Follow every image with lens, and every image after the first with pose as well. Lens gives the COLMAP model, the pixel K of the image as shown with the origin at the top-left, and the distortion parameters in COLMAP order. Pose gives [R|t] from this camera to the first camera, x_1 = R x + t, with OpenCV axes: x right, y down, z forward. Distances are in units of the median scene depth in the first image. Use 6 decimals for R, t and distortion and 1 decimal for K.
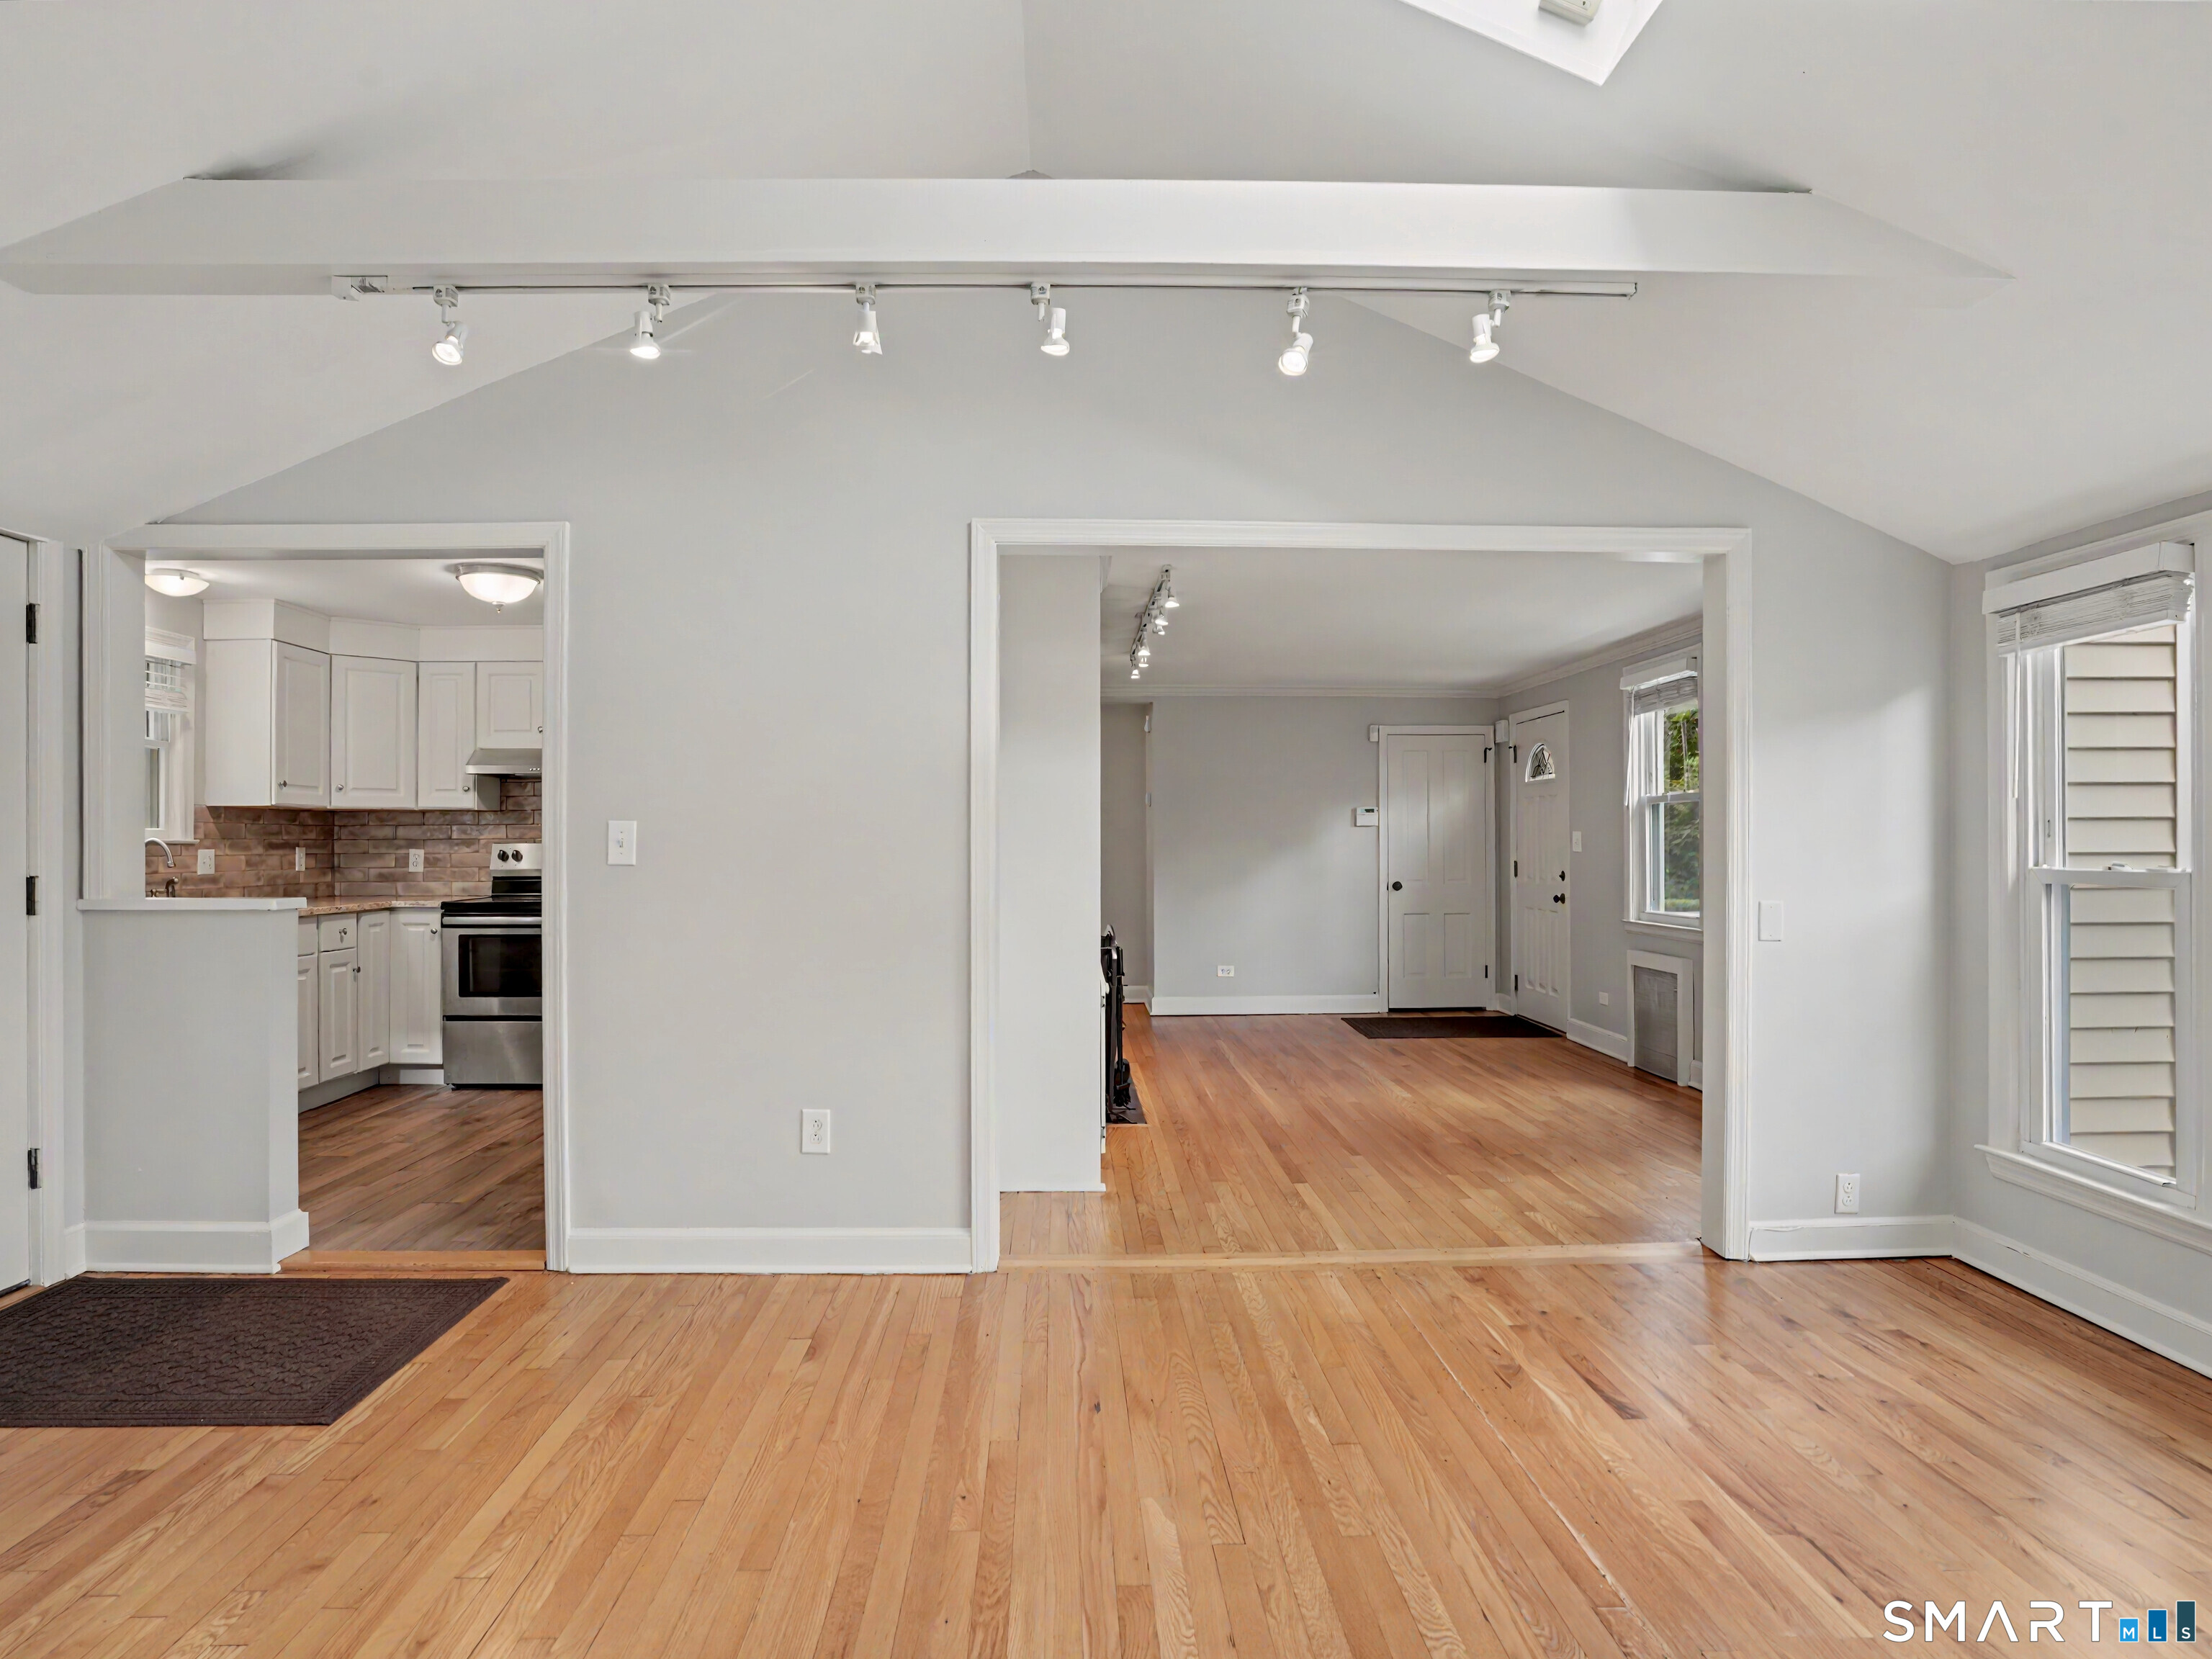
lens RADIAL K [[1300.2, 0, 1127.5], [0, 1300.2, 838.1], [0, 0, 1]] dist [-0.025097, 0.000556]
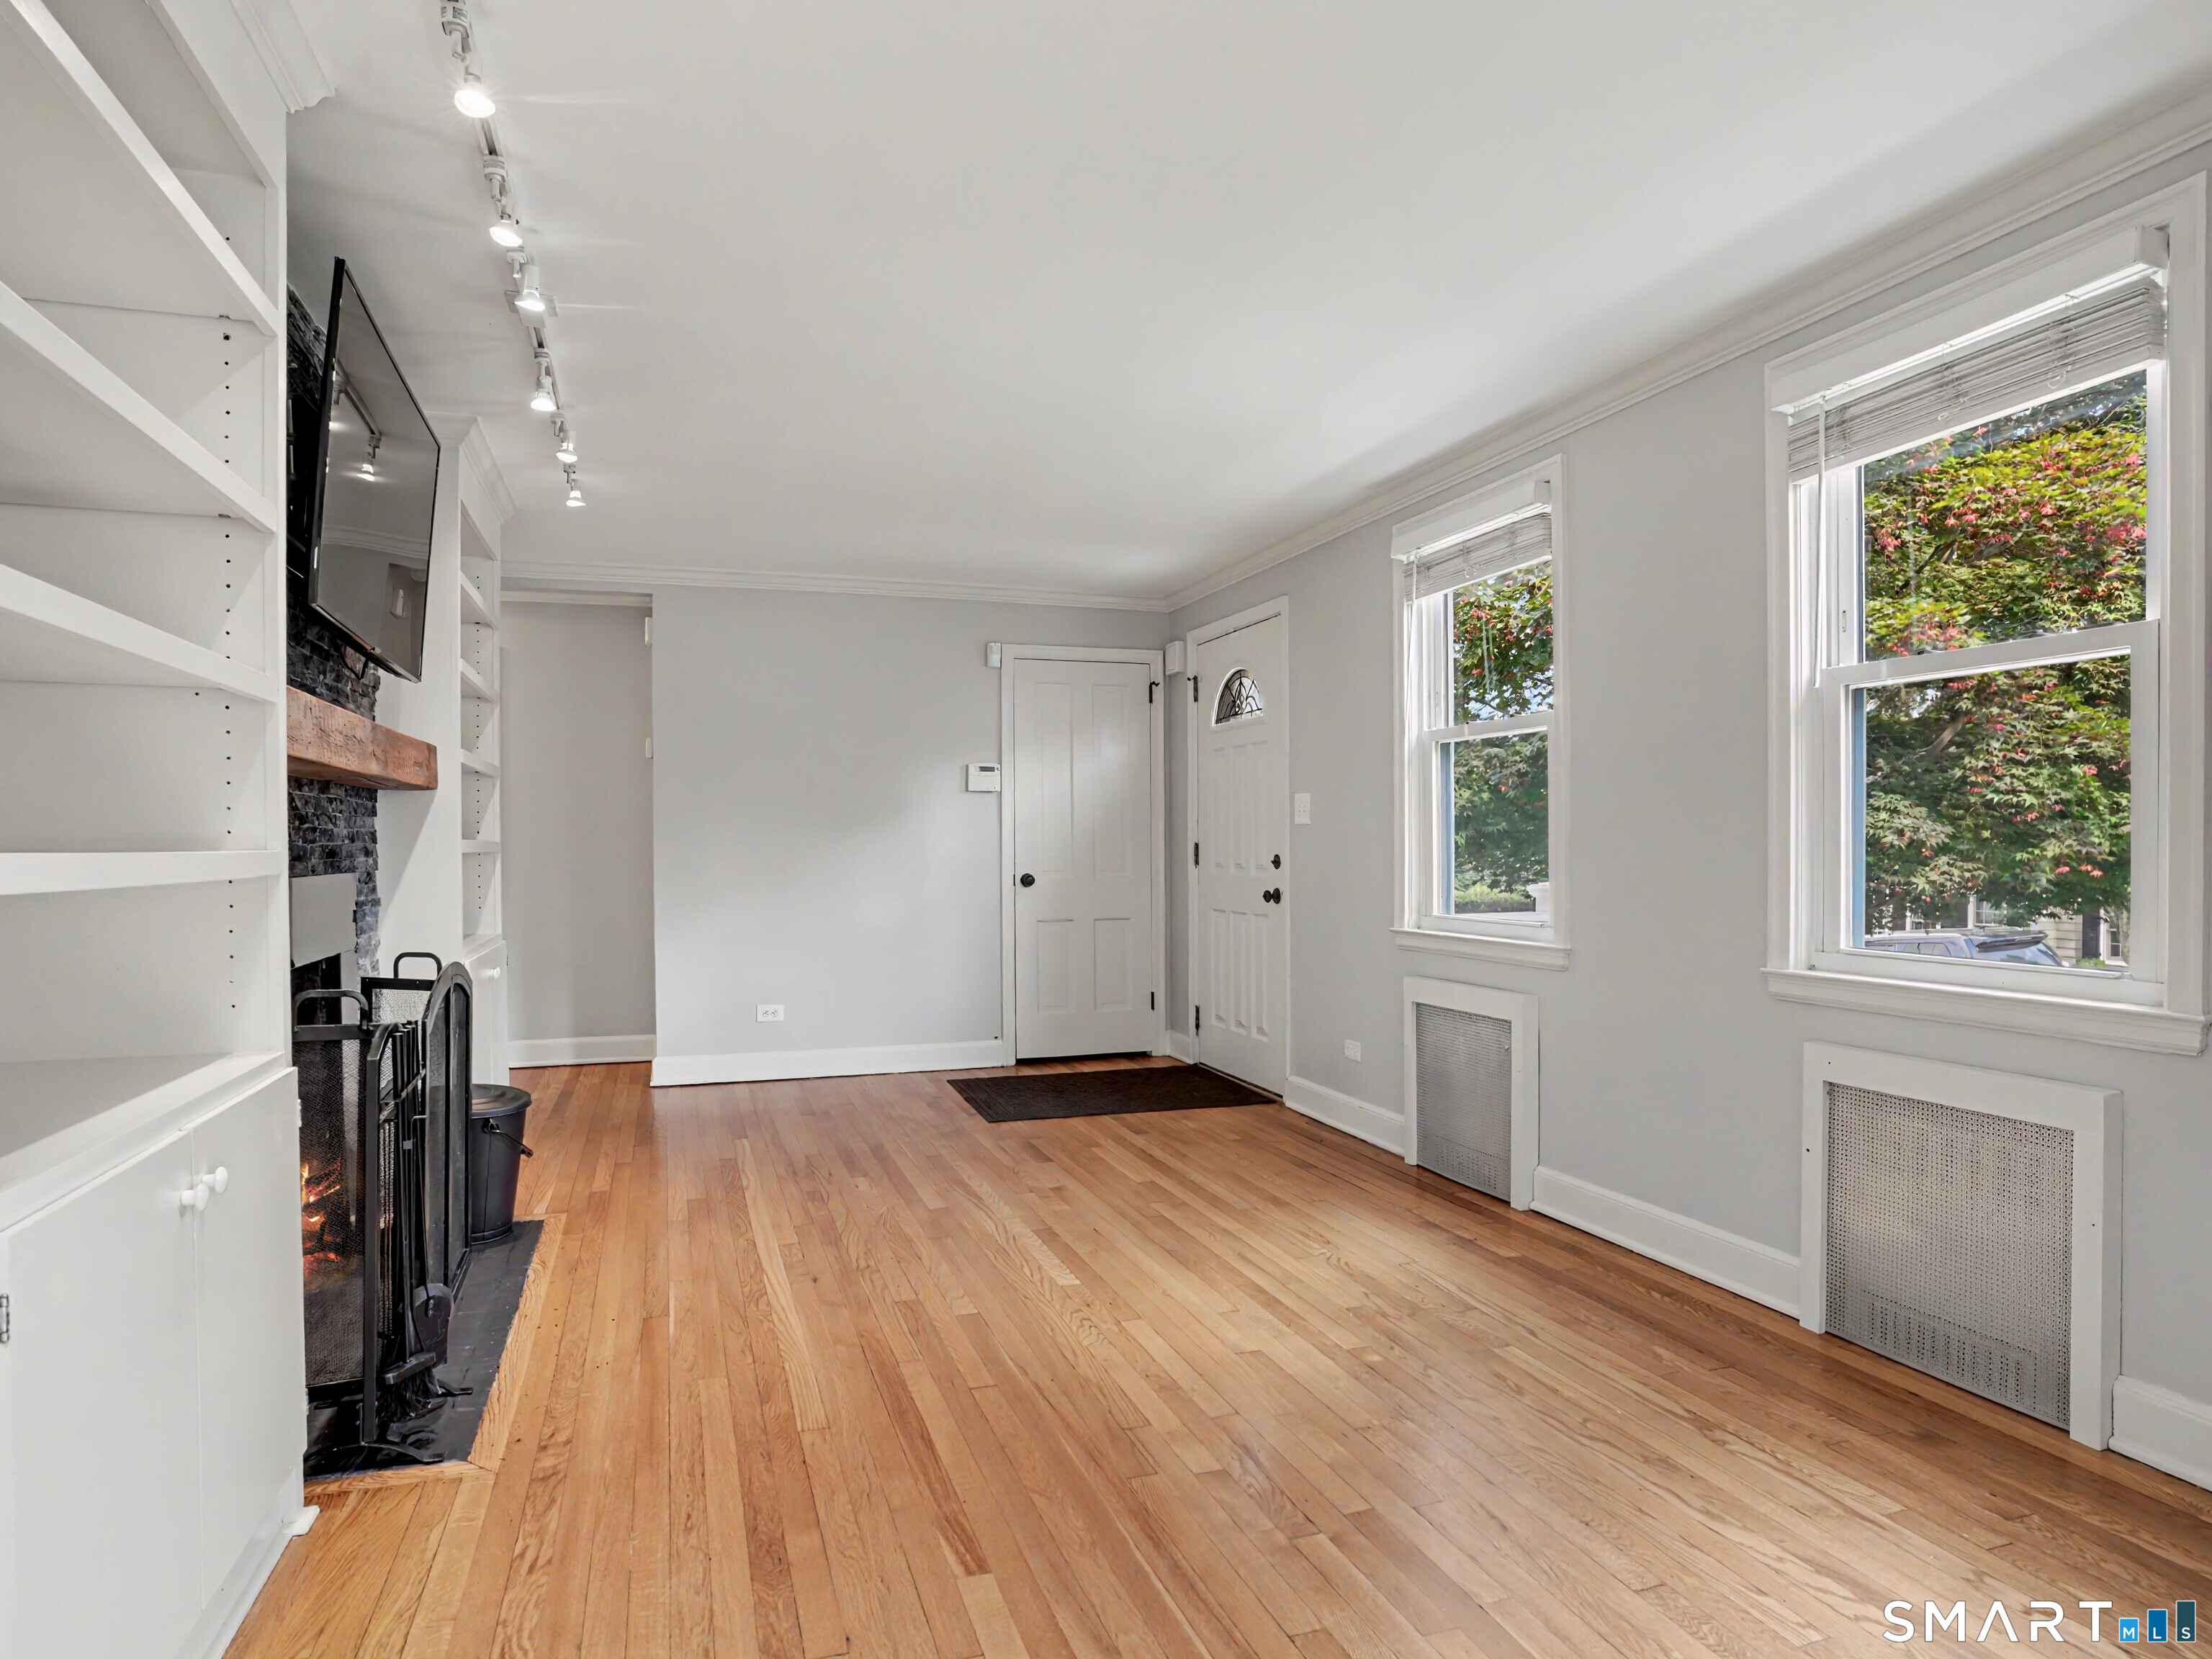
lens RADIAL K [[1277.0, 0, 1115.7], [0, 1277.0, 840.6], [0, 0, 1]] dist [-0.052339, 0.000341]
pose [[0.957787, -0.000333, 0.287480, 0.073148], [-0.000220, 0.999998, 0.001893, 0.018547], [-0.287480, -0.001876, 0.957785, 0.426693]]
